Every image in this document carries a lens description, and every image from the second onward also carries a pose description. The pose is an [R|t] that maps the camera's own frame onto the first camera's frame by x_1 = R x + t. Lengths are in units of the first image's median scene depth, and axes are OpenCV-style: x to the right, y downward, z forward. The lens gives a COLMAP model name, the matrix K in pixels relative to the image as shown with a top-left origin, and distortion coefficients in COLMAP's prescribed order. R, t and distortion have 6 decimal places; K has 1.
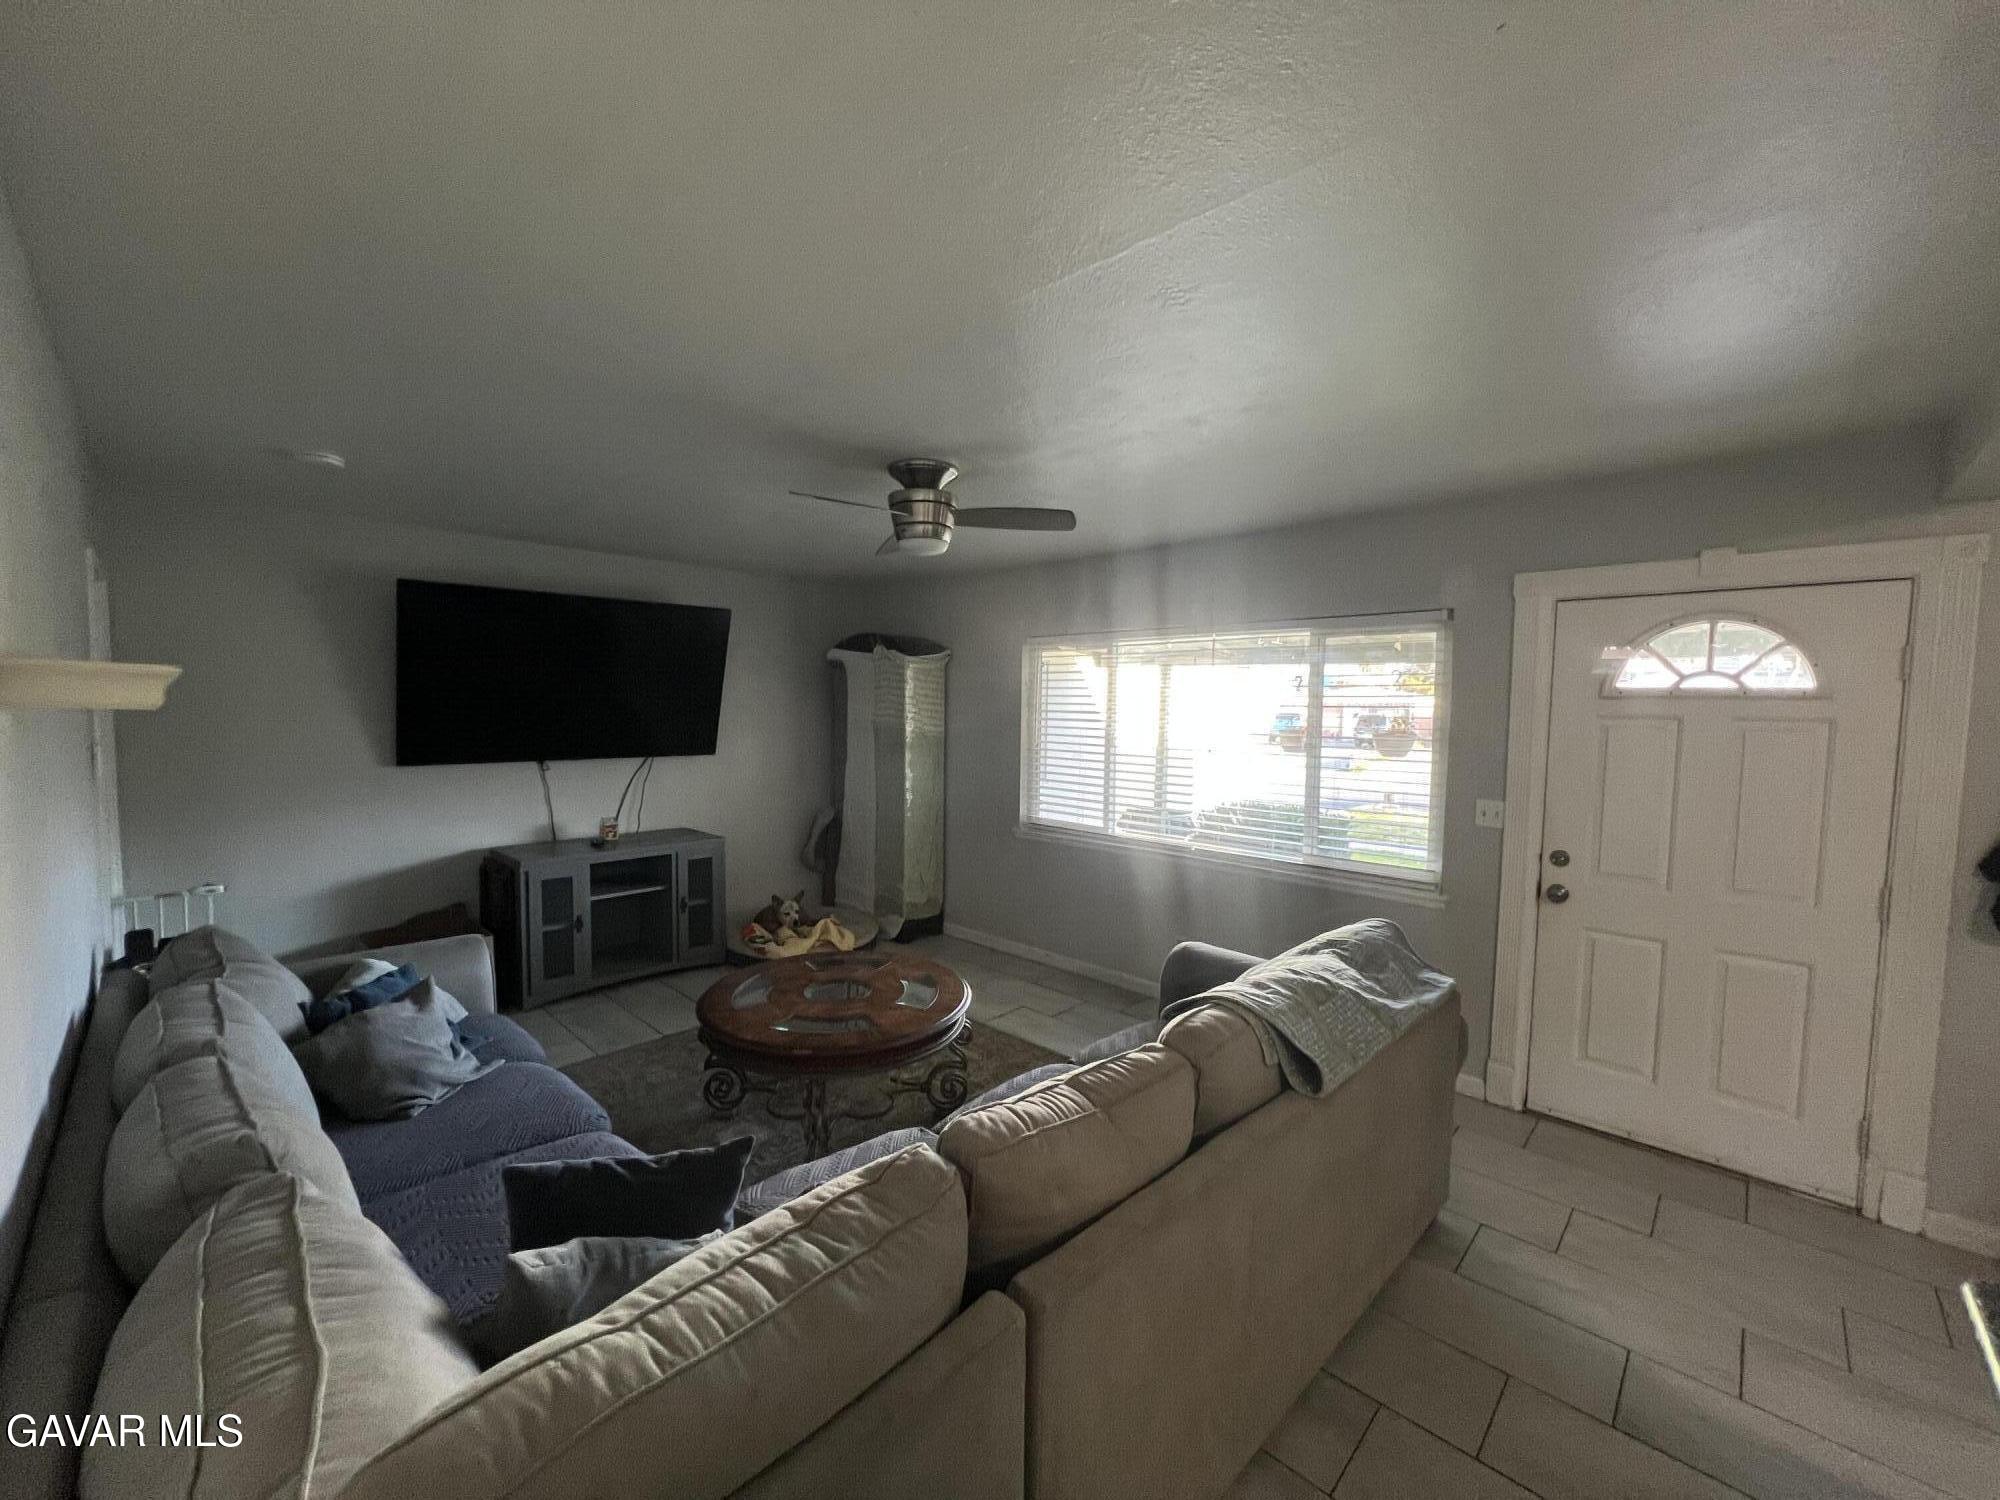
lens RADIAL K [[793.5, 0, 994.4], [0, 793.5, 756.0], [0, 0, 1]] dist [-0.000211, -0.000105]
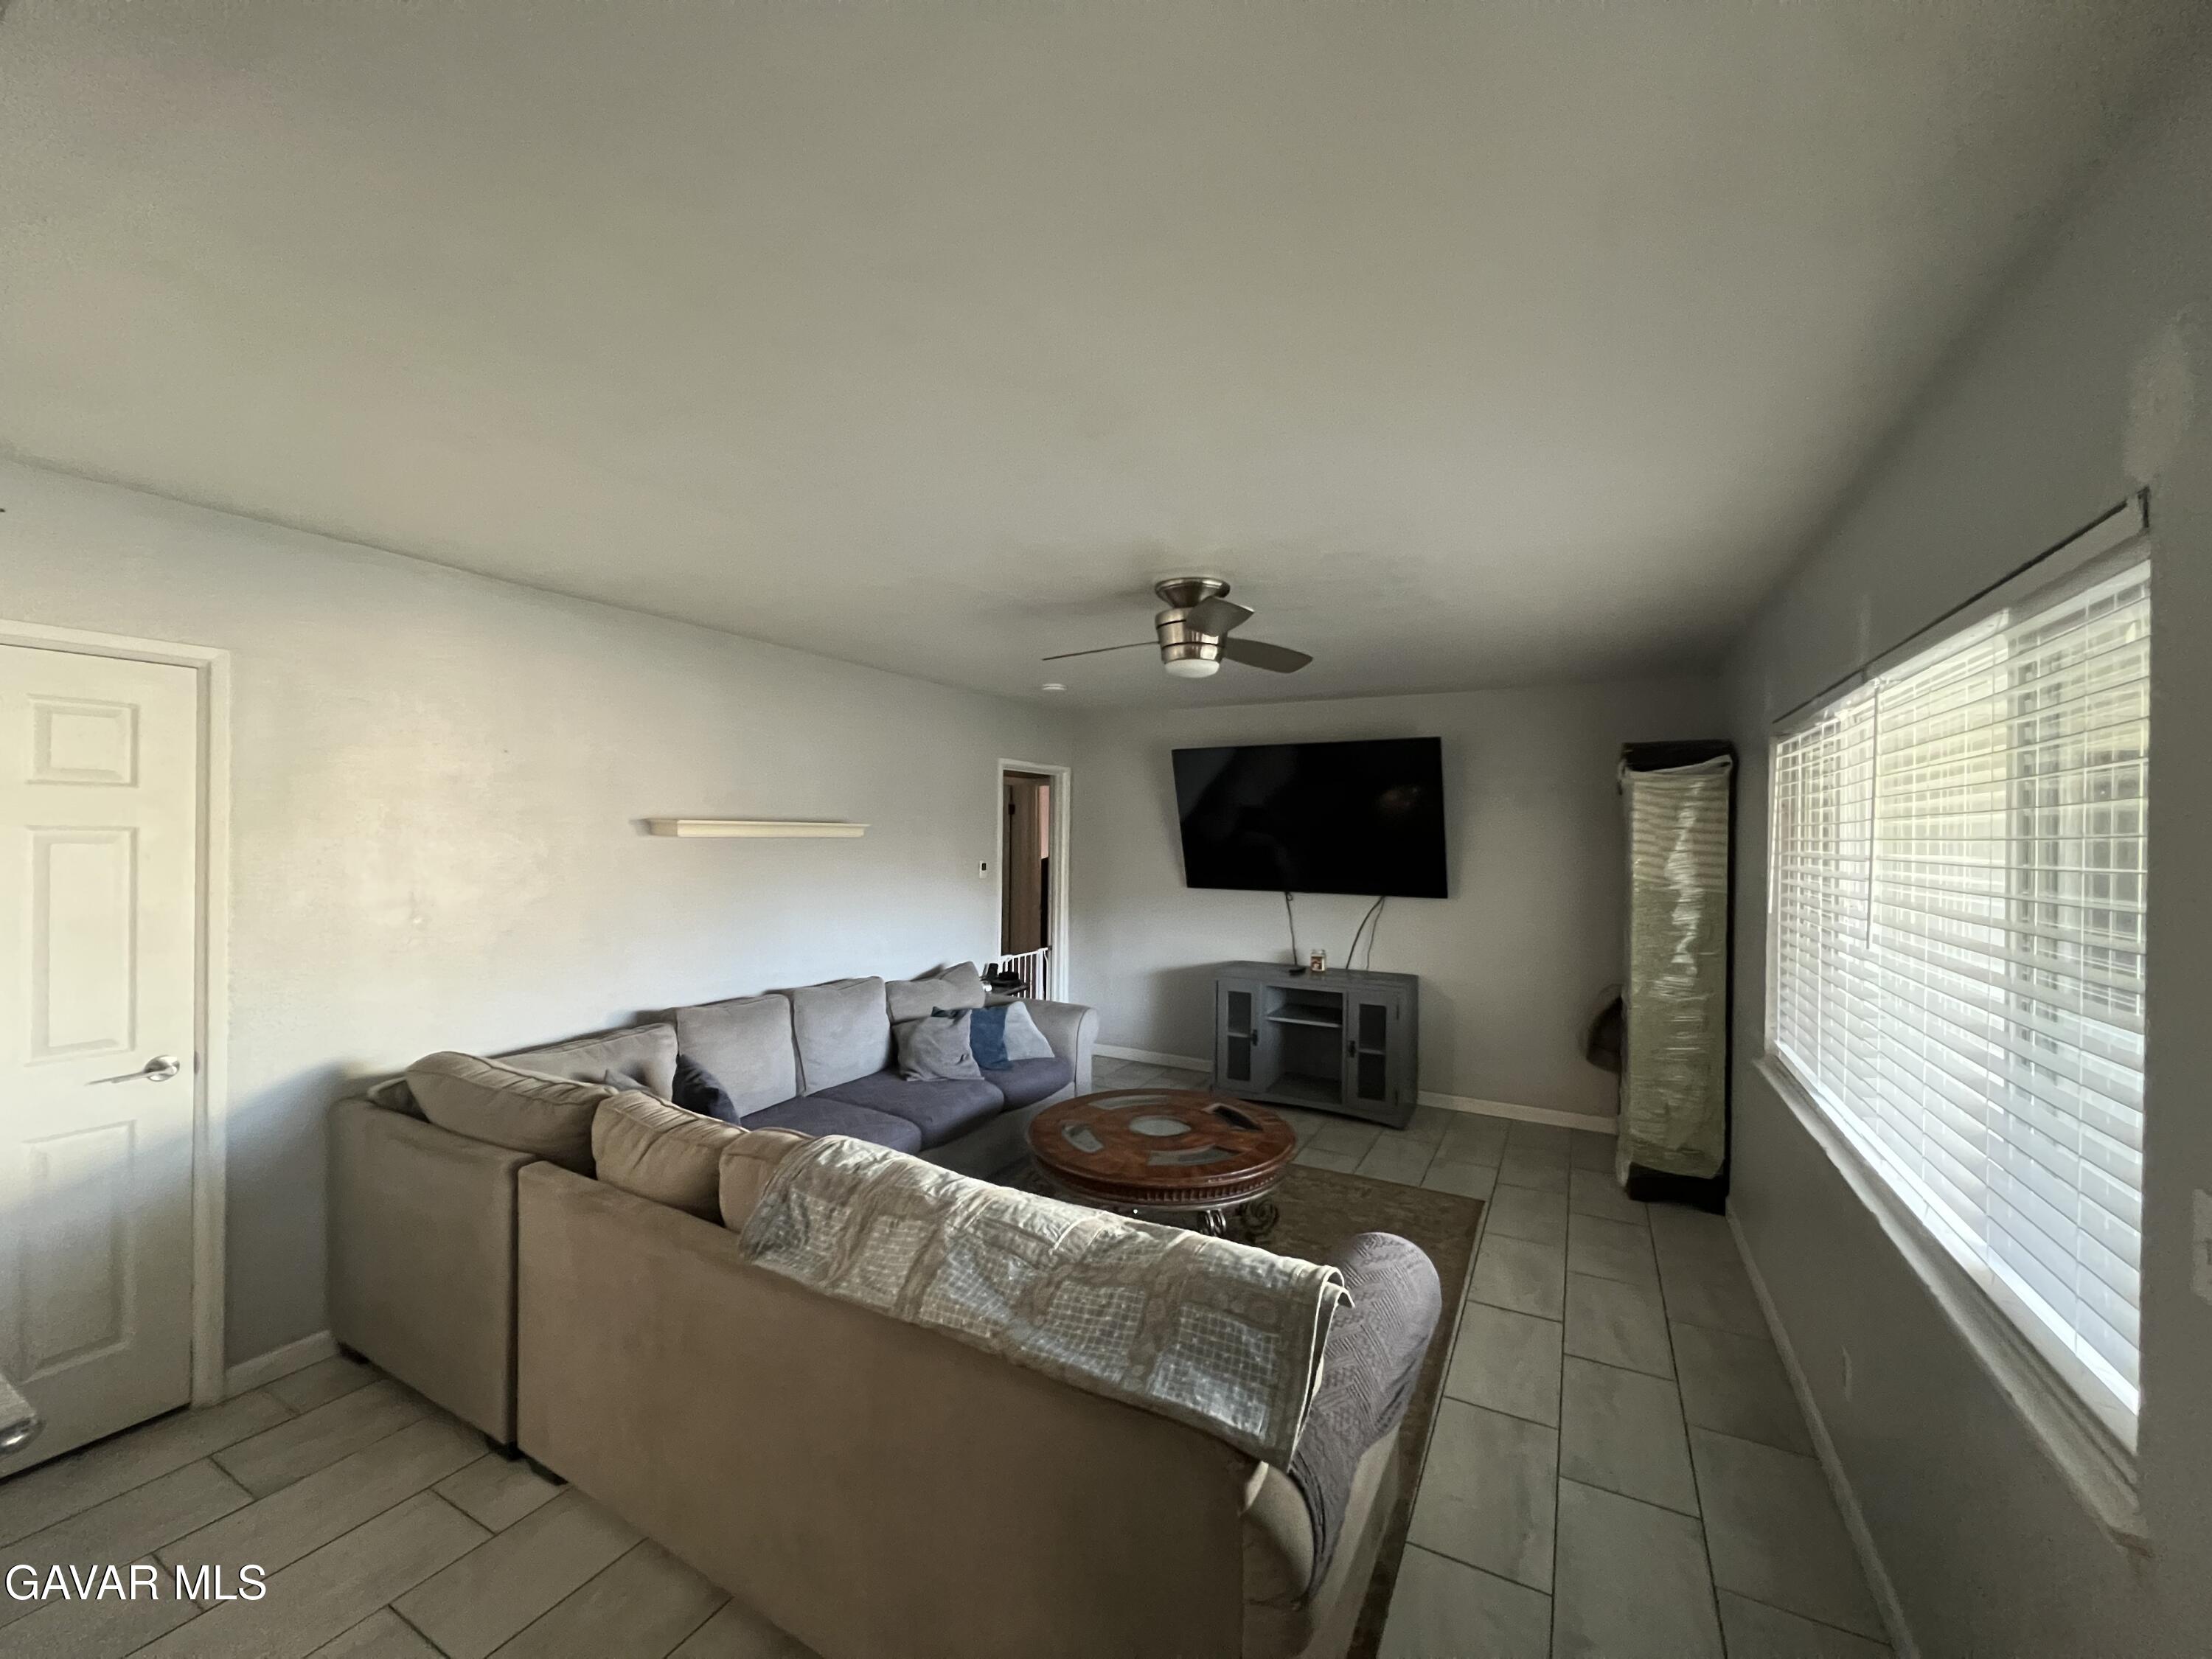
lens RADIAL K [[877.6, 0, 1113.3], [0, 877.6, 842.9], [0, 0, 1]] dist [-0.000211, -0.000105]
pose [[0.271561, -0.001674, -0.962420, 0.620422], [-0.067761, 0.997484, -0.020855, -0.023113], [0.960033, 0.070878, 0.270765, 0.458254]]
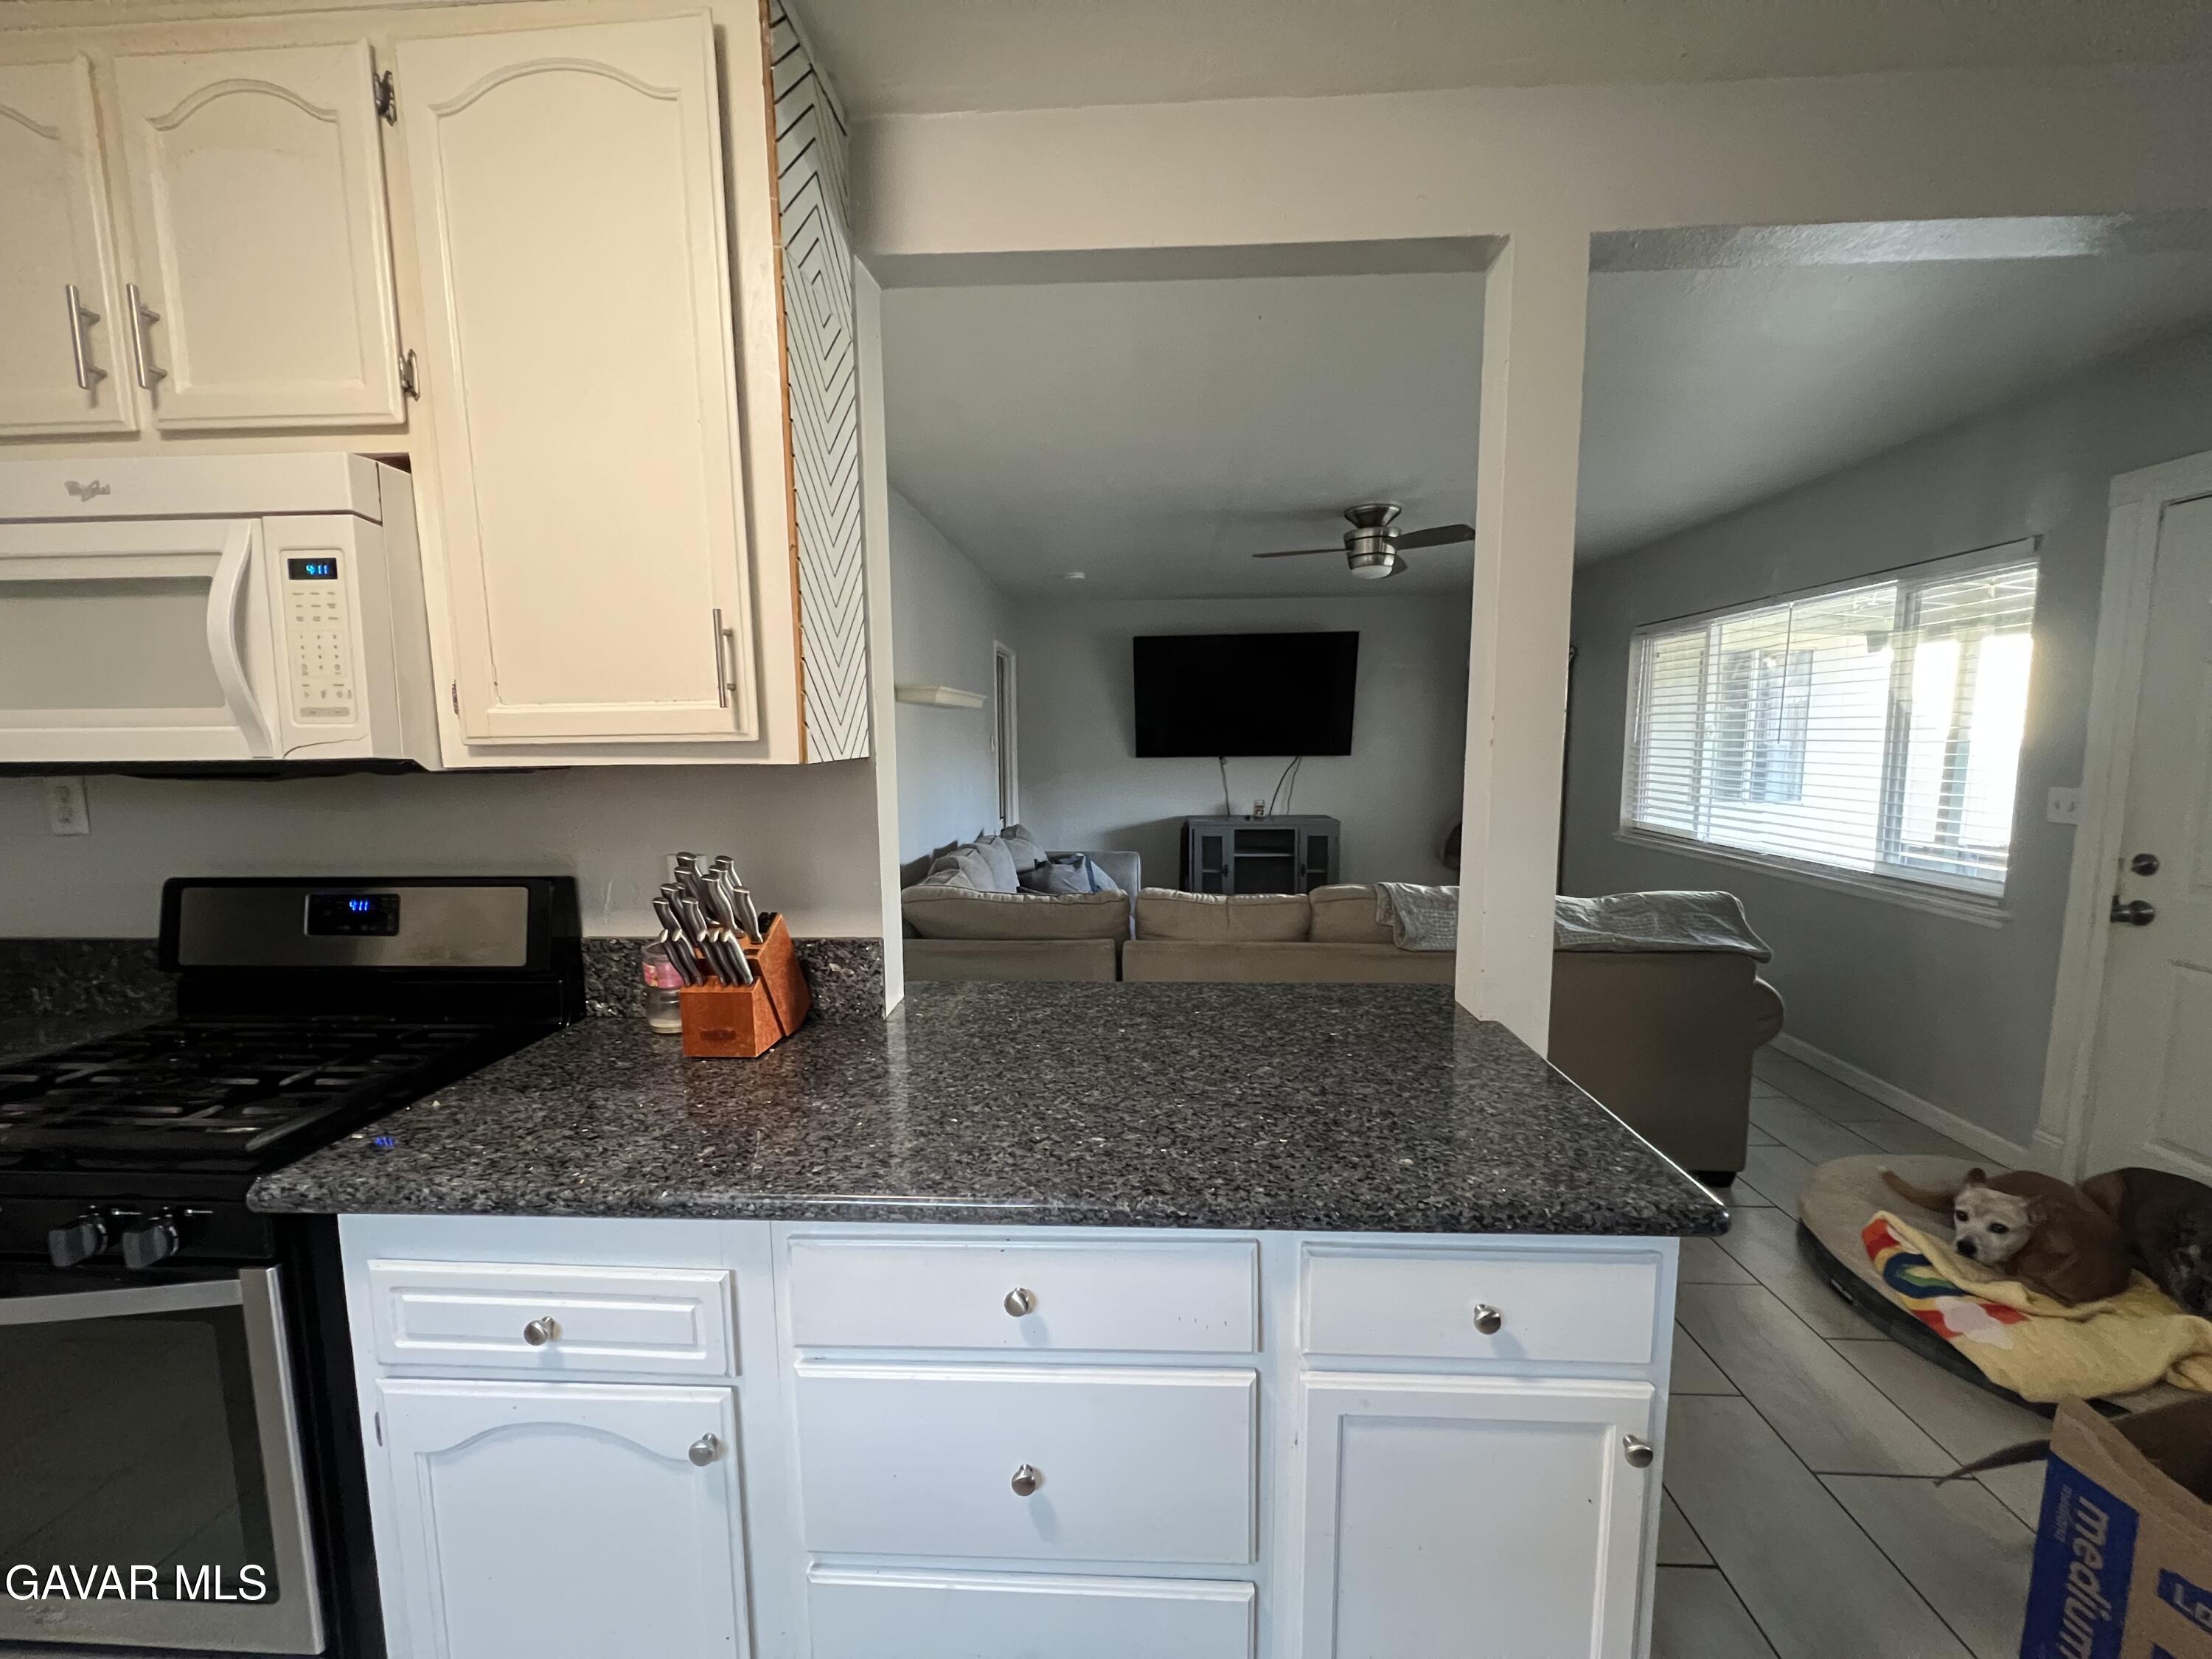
lens RADIAL K [[883.7, 0, 1108.8], [0, 883.7, 840.5], [0, 0, 1]] dist [0.003628, 0.000270]
pose [[0.657010, 0.069433, -0.750678, 0.519336], [-0.029384, 0.997352, 0.066531, 0.059843], [0.753309, -0.021654, 0.657310, -0.187969]]
